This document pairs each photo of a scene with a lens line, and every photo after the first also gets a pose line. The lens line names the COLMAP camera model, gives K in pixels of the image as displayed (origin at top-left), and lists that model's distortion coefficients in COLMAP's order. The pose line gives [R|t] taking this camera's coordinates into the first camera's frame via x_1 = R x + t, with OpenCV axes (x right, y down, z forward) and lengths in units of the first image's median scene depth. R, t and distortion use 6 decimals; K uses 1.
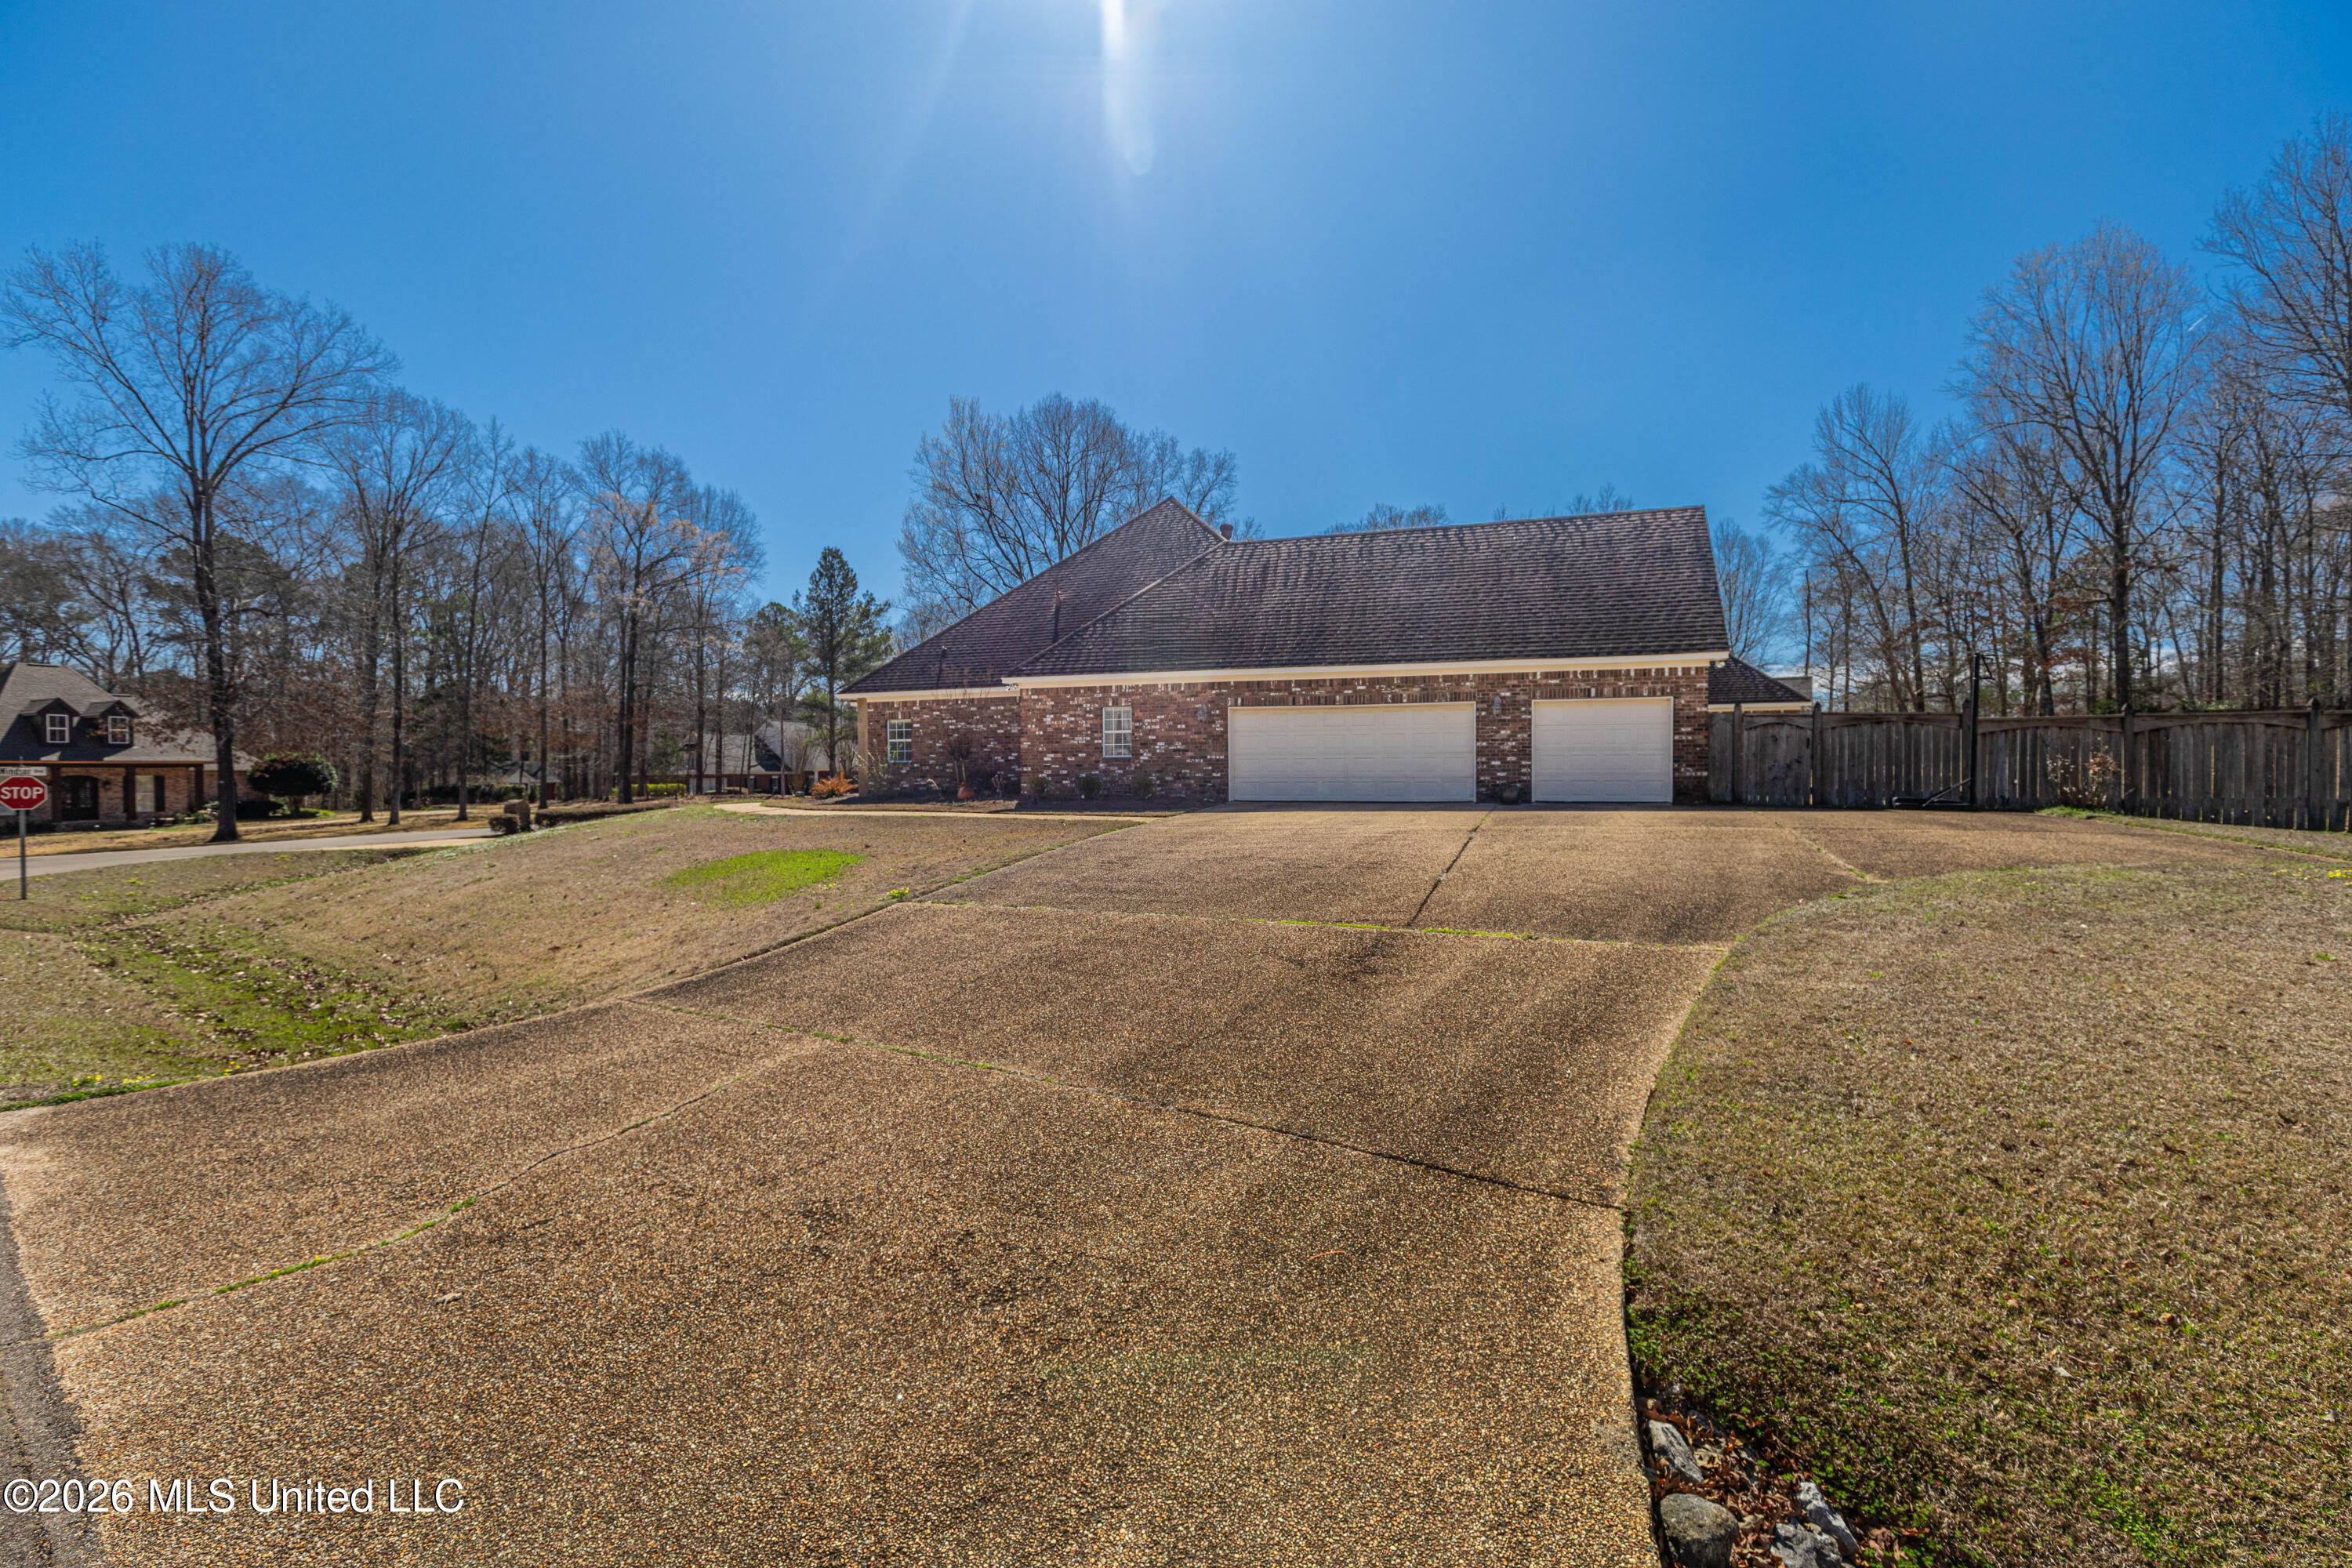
lens RADIAL K [[1061.4, 0, 1168.6], [0, 1061.4, 788.9], [0, 0, 1]] dist [0.003766, -0.000281]
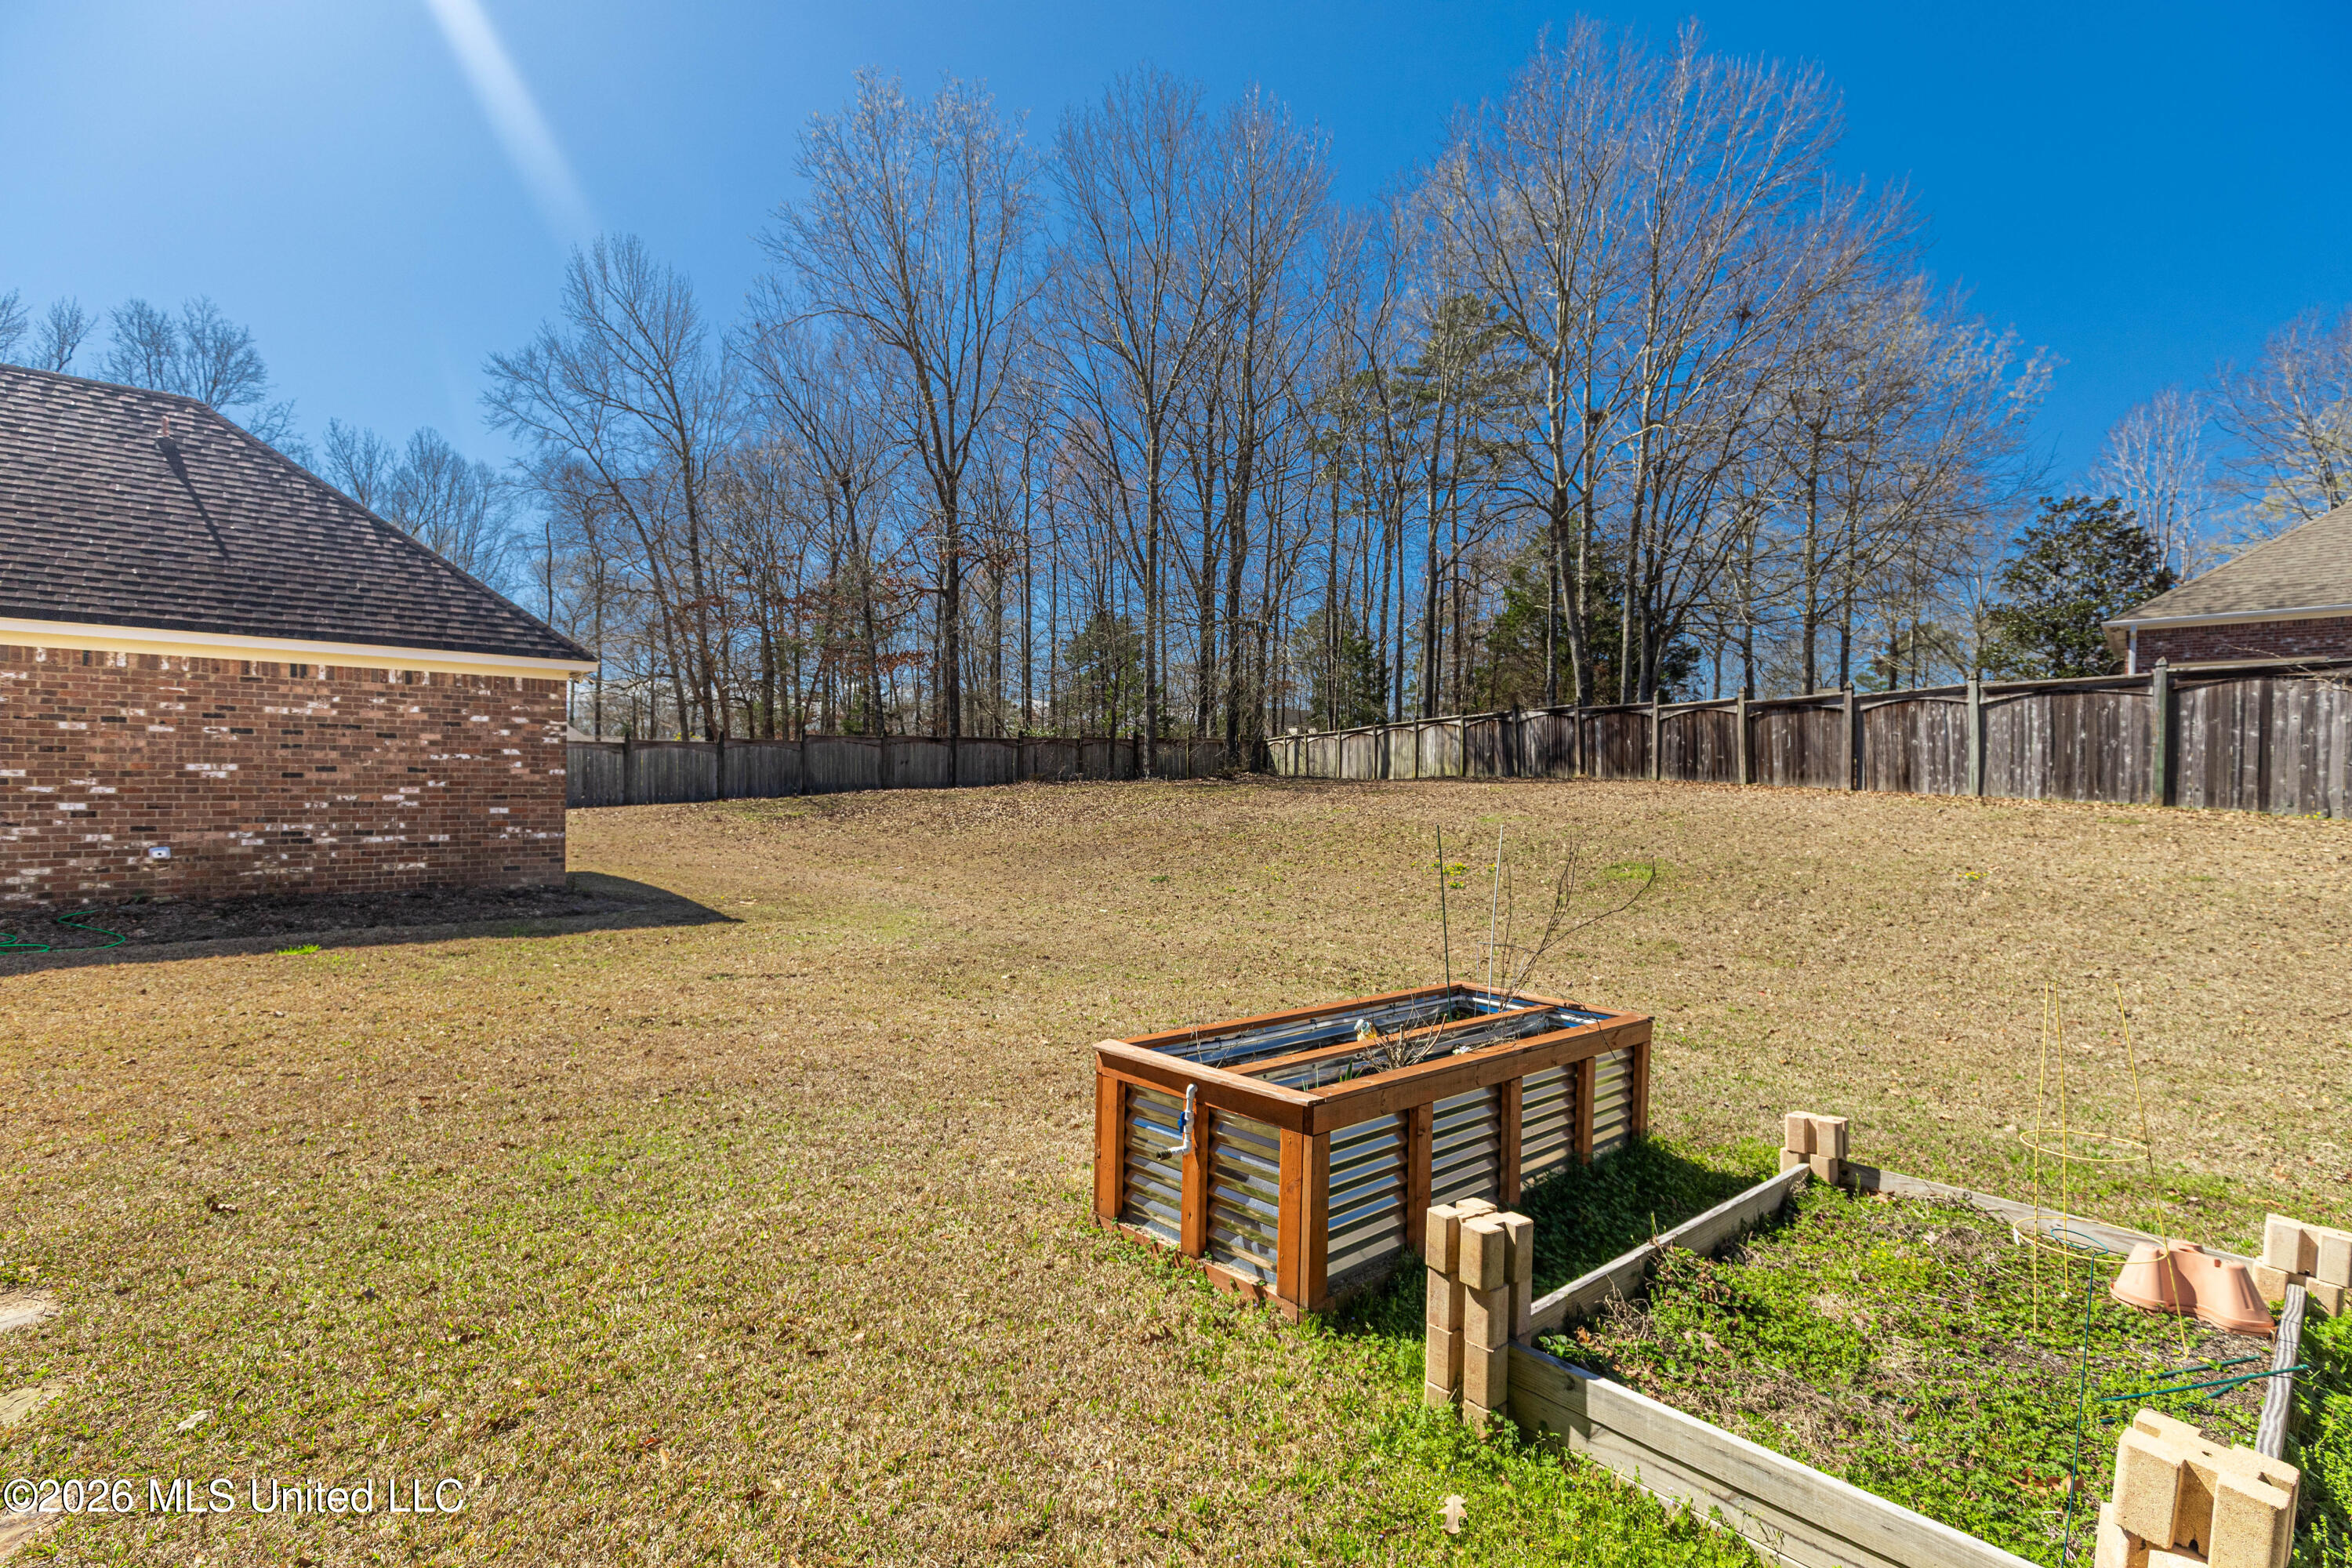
lens RADIAL K [[1046.2, 0, 1176.0], [0, 1046.2, 784.0], [0, 0, 1]] dist [0.006794, -0.000451]
pose [[0.457216, 0.008155, 0.889318, 0.521281], [0.001086, 0.999952, -0.009728, -0.053305], [-0.889355, 0.005414, 0.457185, 0.934845]]
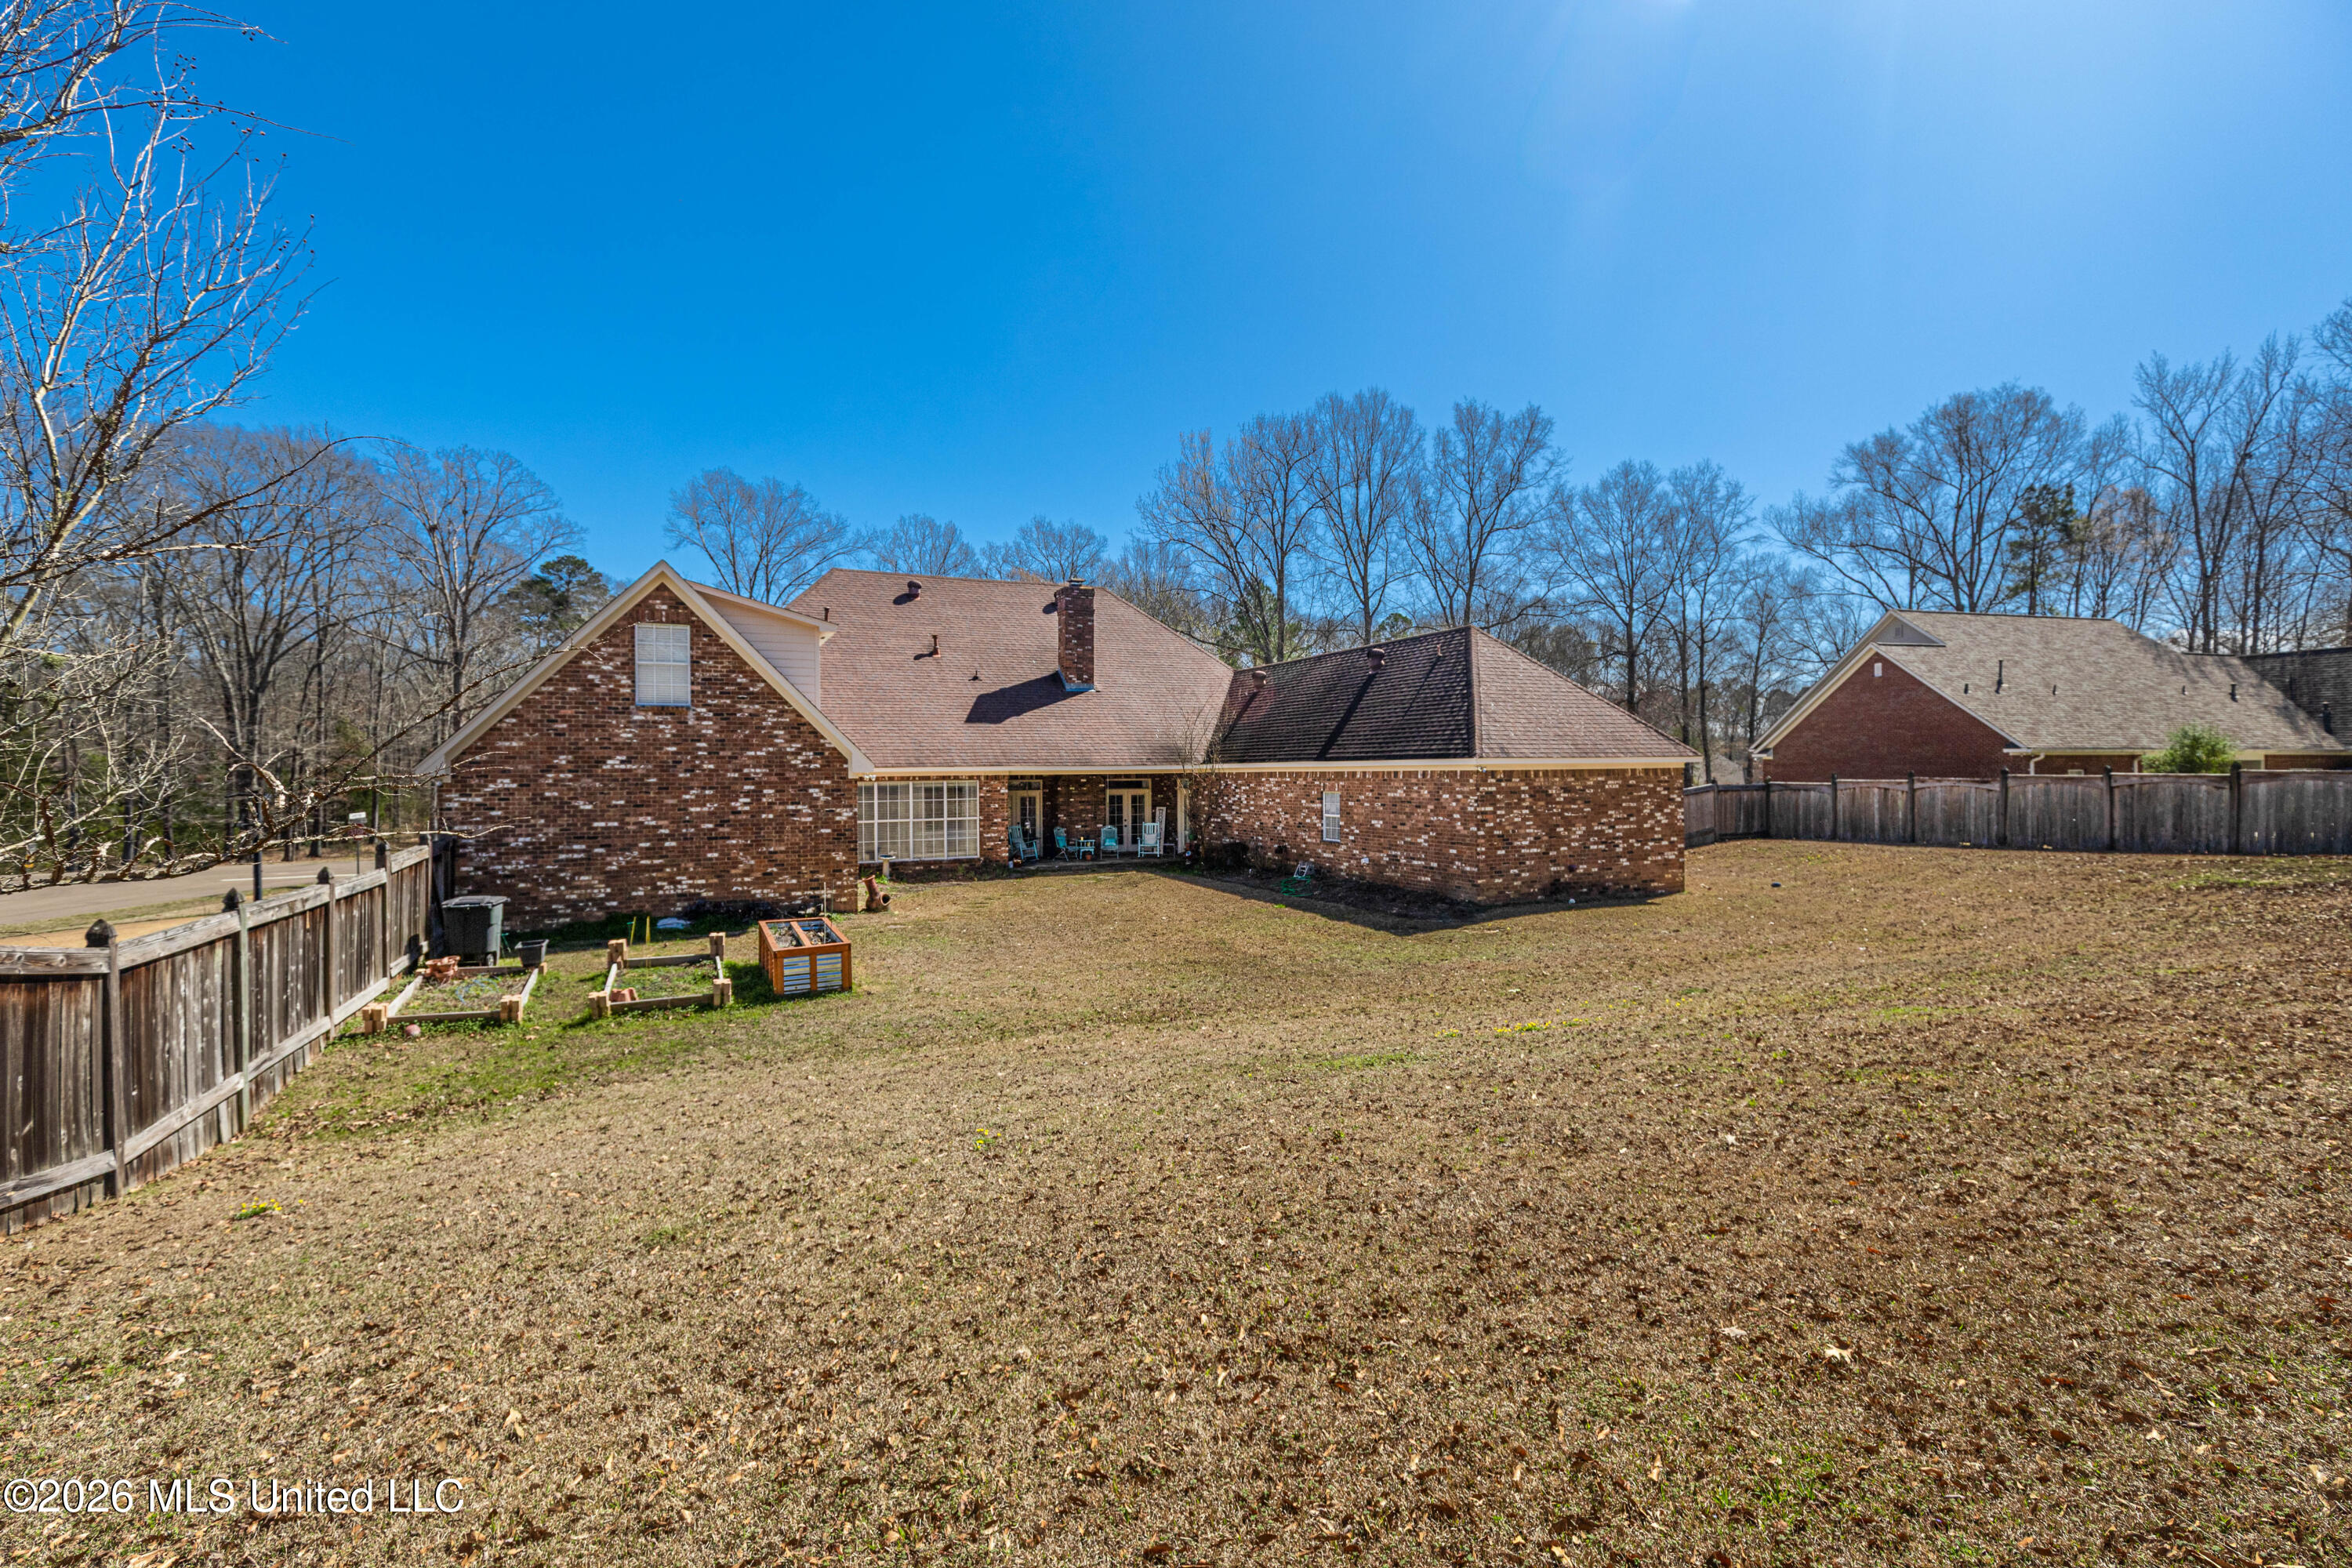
lens RADIAL K [[1074.7, 0, 1167.0], [0, 1074.7, 769.0], [0, 0, 1]] dist [0.001623, 0.000041]
pose [[0.696066, -0.001331, -0.717976, 1.264141], [-0.005155, 0.999963, -0.006851, -0.103364], [0.717959, 0.008470, 0.696034, 0.699886]]
